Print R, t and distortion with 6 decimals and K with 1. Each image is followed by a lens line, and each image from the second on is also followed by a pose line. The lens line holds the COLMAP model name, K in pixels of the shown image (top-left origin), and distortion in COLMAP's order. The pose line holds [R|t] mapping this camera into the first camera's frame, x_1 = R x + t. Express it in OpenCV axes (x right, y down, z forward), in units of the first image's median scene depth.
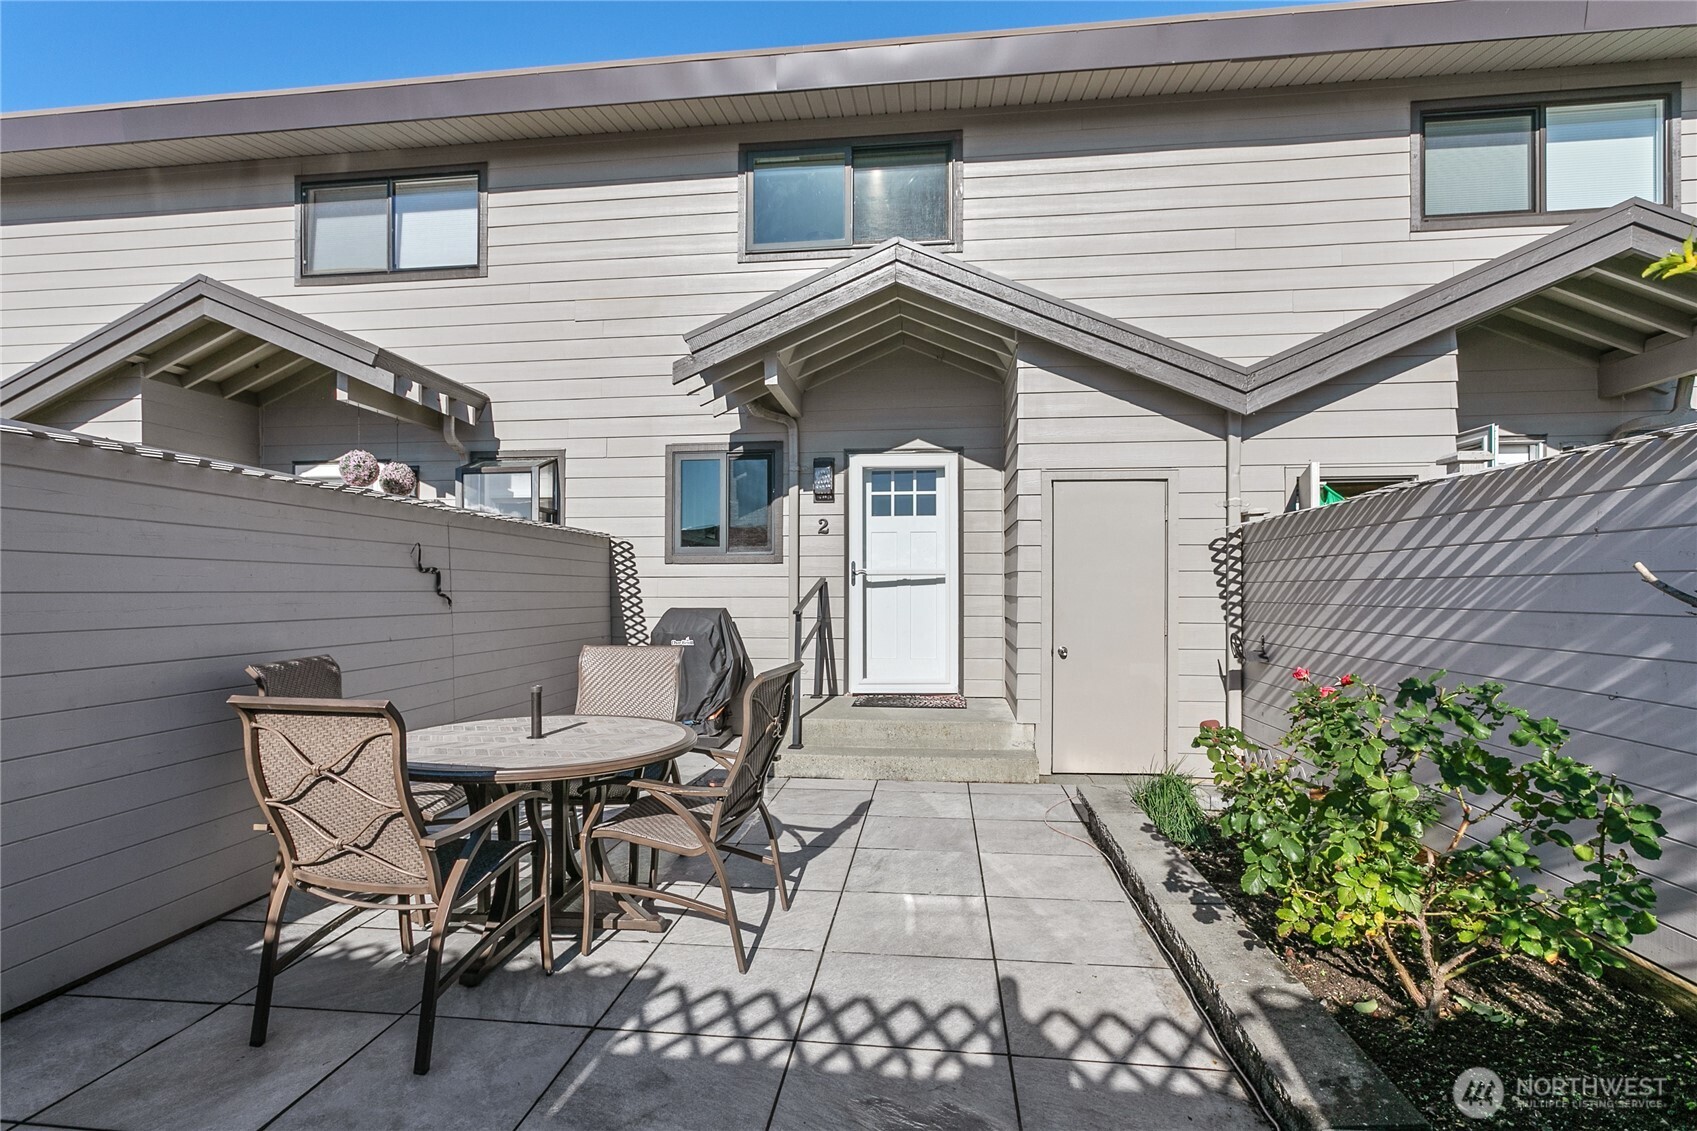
lens RADIAL K [[860.2, 0, 843.0], [0, 860.2, 594.4], [0, 0, 1]] dist [-0.053700, -0.000002]
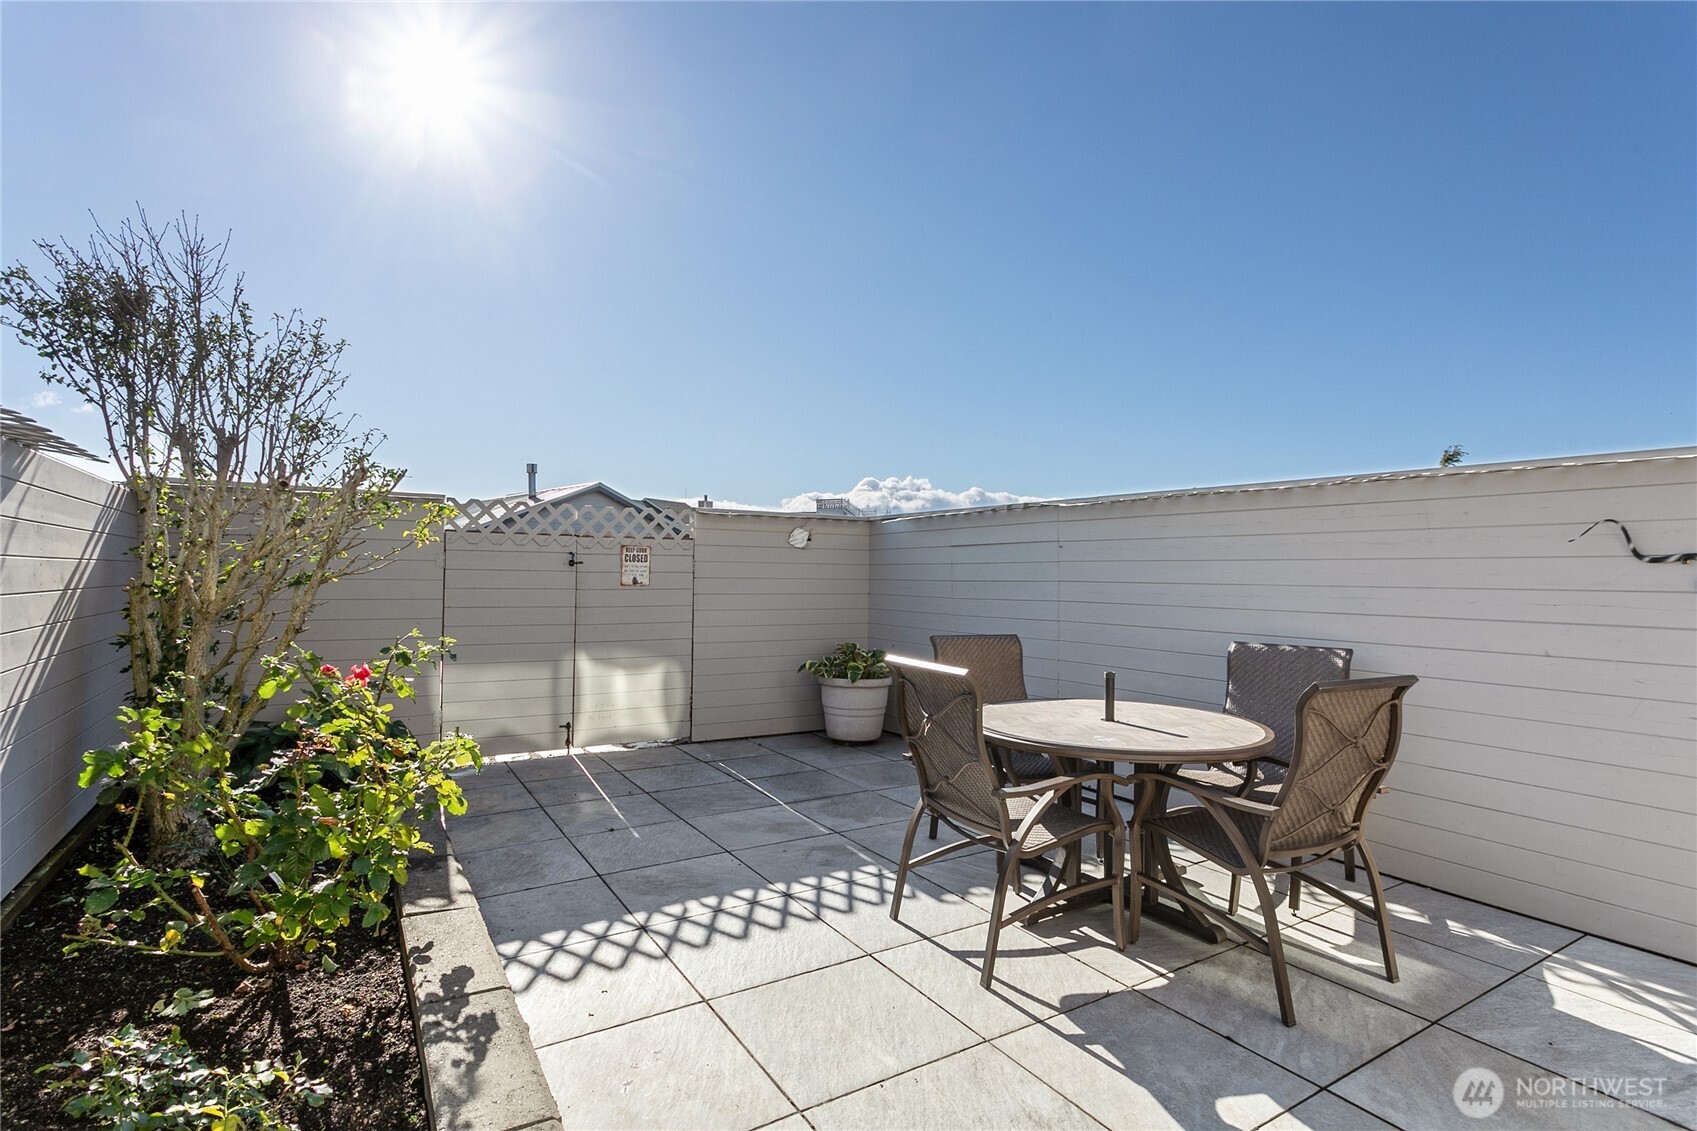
lens RADIAL K [[807.9, 0, 848.5], [0, 807.9, 565.5], [0, 0, 1]] dist [0.005938, -0.000307]
pose [[-0.785245, -0.007616, -0.619139, 0.653868], [-0.006541, 0.999971, -0.004005, -0.028292], [0.619151, 0.000904, -0.785271, 1.954119]]
